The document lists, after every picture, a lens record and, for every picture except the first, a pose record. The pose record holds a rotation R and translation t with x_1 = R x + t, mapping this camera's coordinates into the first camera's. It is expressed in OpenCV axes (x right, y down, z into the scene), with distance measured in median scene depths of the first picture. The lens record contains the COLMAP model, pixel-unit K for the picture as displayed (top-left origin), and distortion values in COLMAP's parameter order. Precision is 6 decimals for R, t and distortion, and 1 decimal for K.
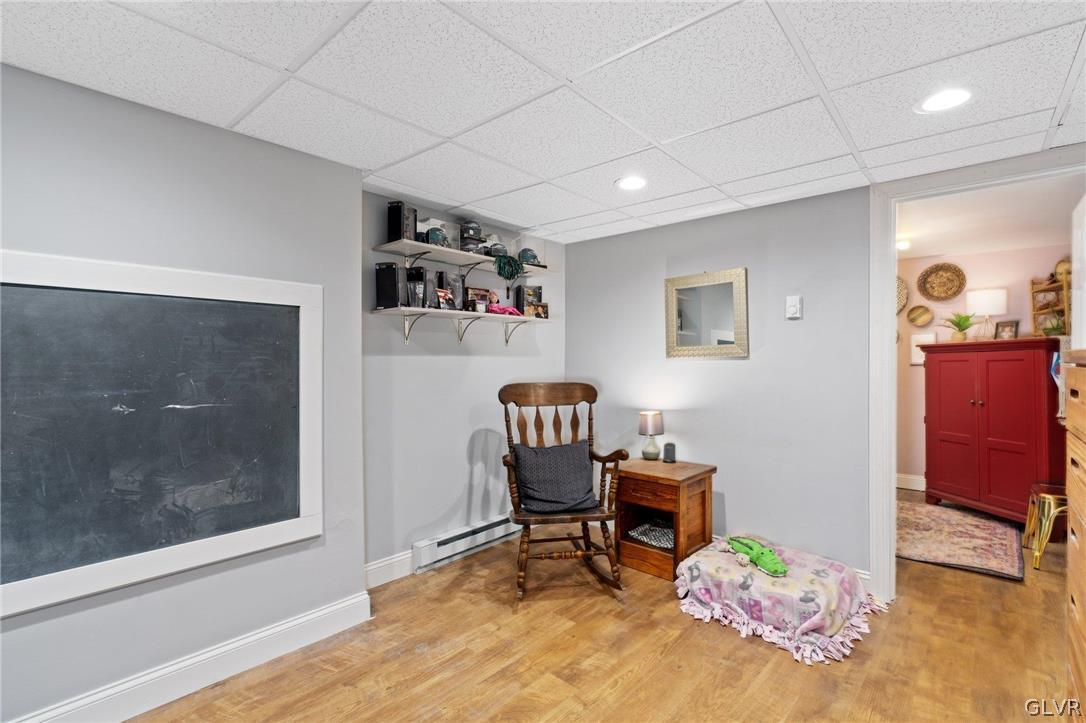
lens RADIAL K [[494.8, 0, 542.8], [0, 494.8, 360.3], [0, 0, 1]] dist [-0.009264, 0.002559]
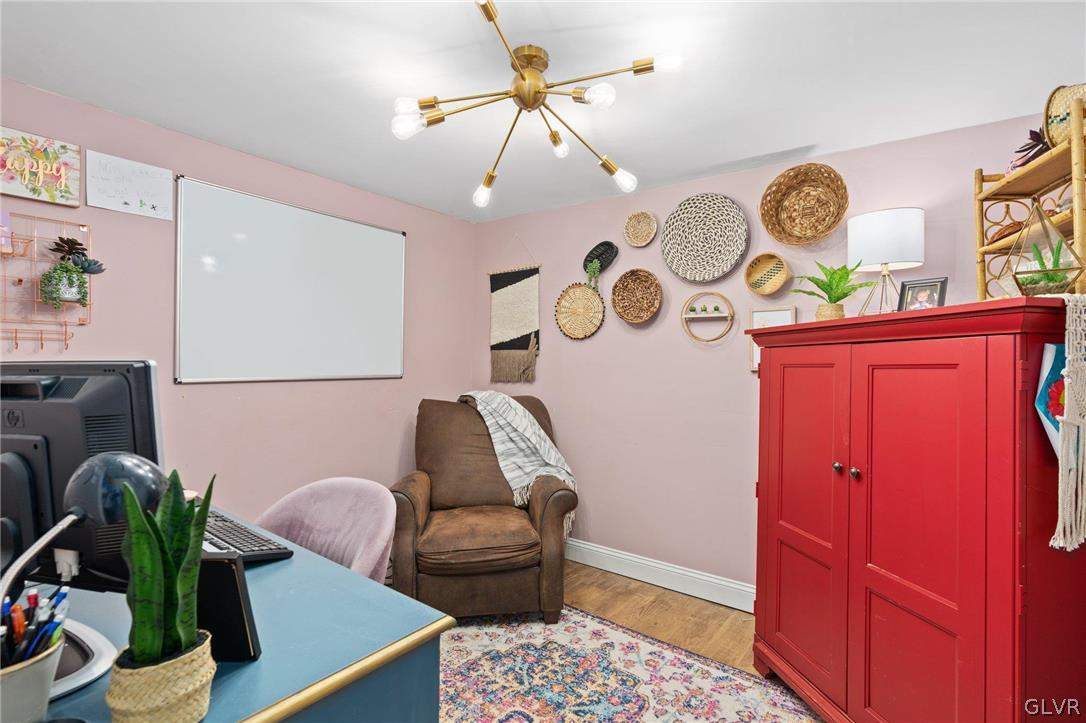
lens RADIAL K [[494.8, 0, 543.1], [0, 494.8, 362.3], [0, 0, 1]] dist [-0.009264, 0.002559]
pose [[0.996766, 0.017640, 0.078401, 0.530081], [-0.018572, 0.999765, 0.011178, -0.001682], [-0.078186, -0.012598, 0.996859, 0.543245]]
